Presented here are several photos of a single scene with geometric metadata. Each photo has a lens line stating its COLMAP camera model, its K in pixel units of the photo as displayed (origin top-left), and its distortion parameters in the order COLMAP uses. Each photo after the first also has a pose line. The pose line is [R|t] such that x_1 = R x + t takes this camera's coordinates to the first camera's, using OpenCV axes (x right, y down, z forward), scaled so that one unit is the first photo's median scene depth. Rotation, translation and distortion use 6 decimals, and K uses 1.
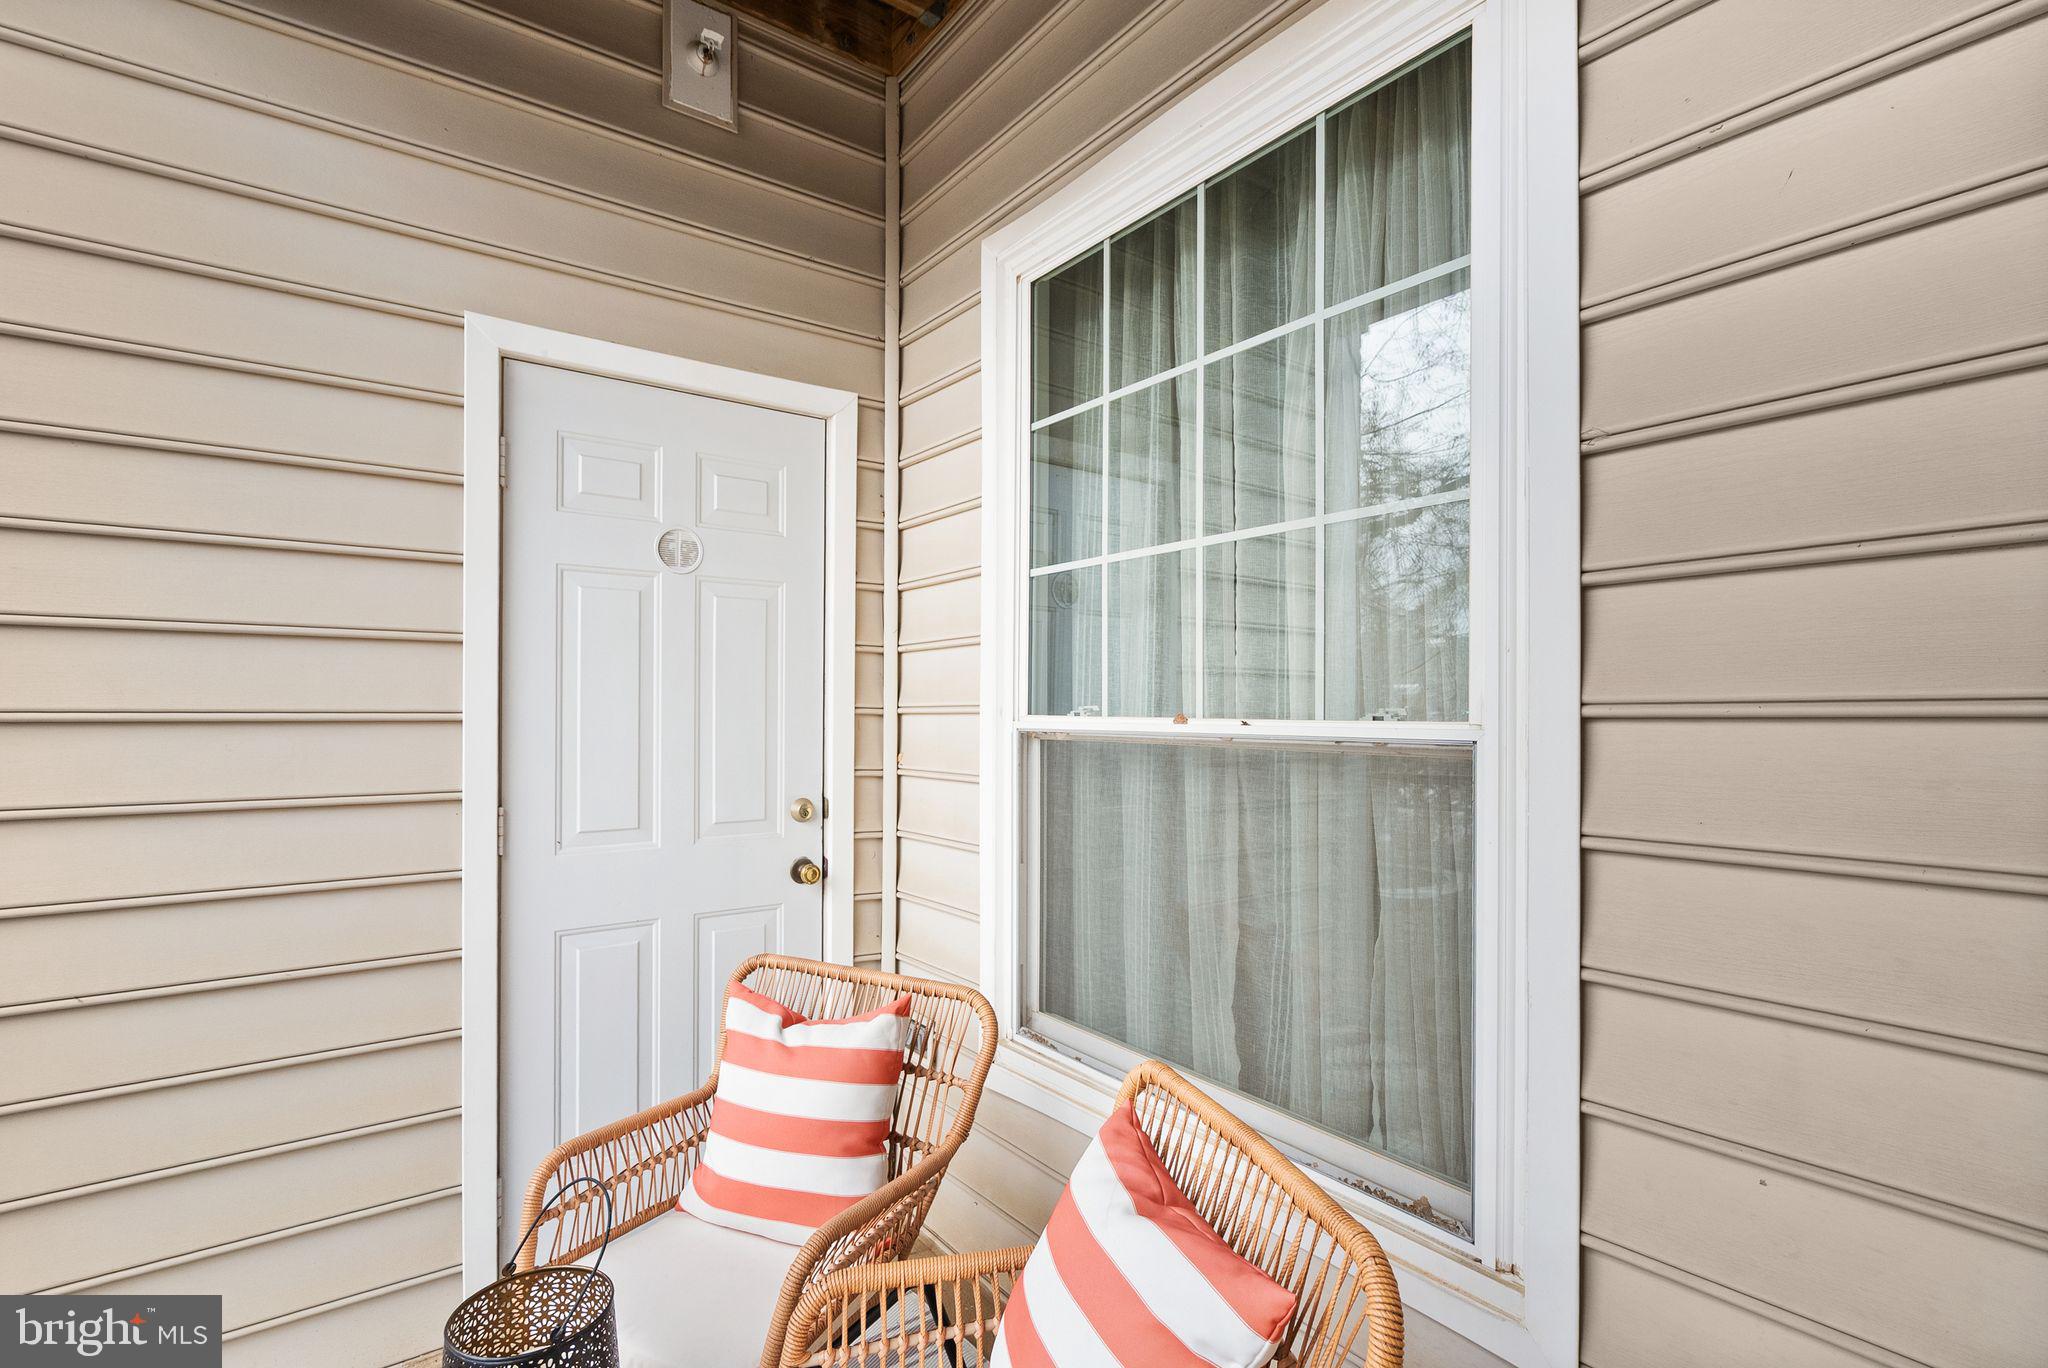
lens RADIAL K [[963.4, 0, 1013.0], [0, 963.4, 720.2], [0, 0, 1]] dist [0.001378, 0.000667]
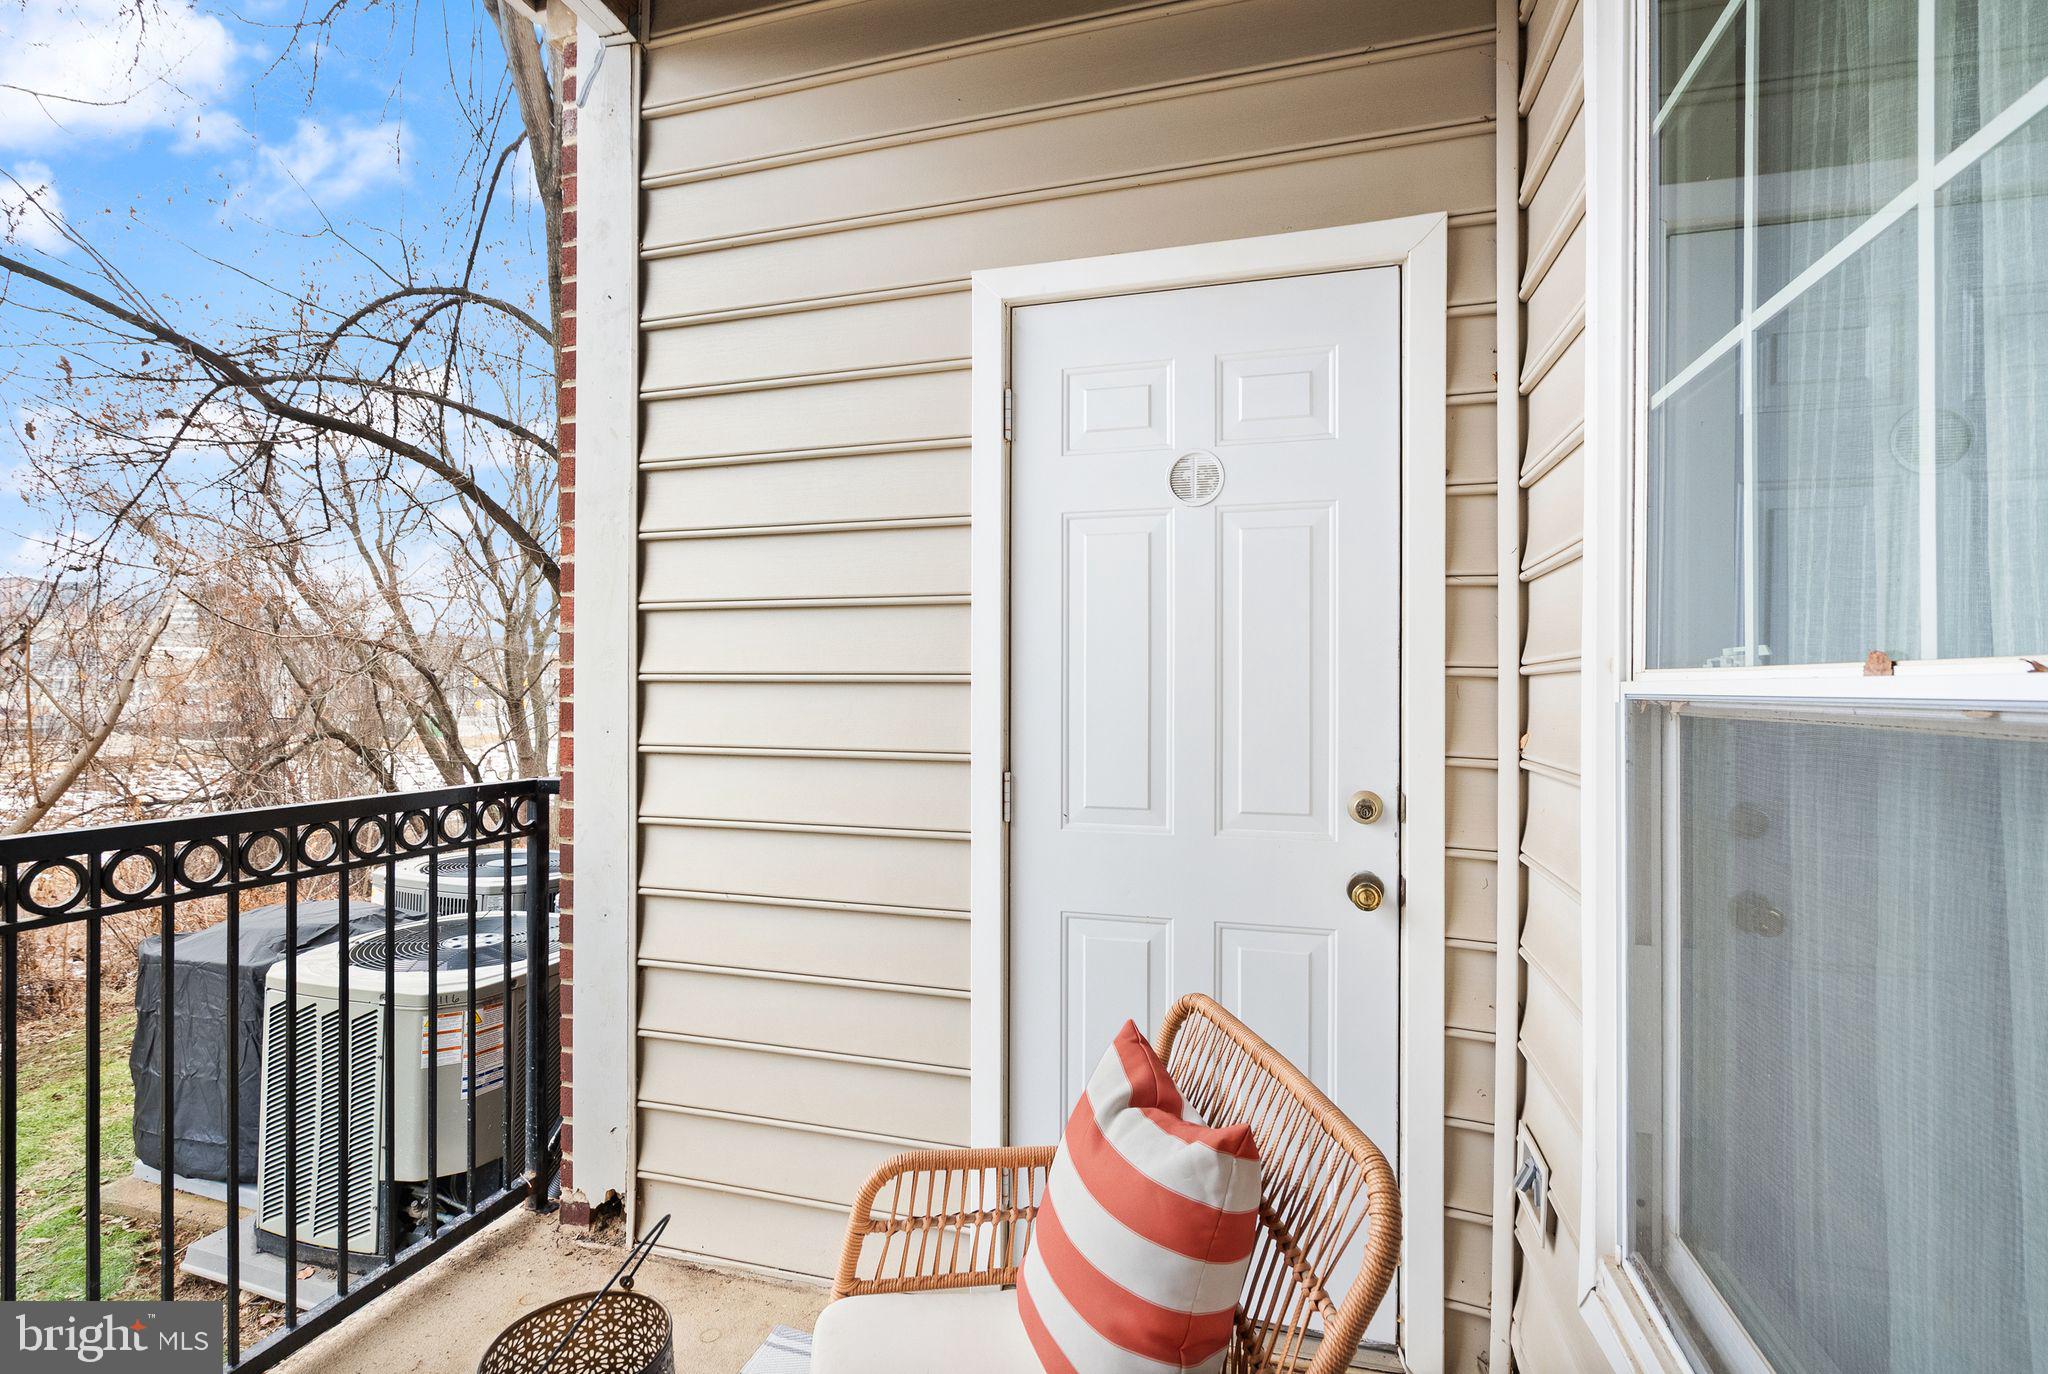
lens RADIAL K [[942.9, 0, 1024.0], [0, 942.9, 687.0], [0, 0, 1]] dist [-0.008838, 0.000242]
pose [[0.615286, 0.000091, -0.788304, 0.209744], [-0.011644, 0.999892, -0.008973, 0.012725], [0.788218, 0.014699, 0.615221, 0.402279]]
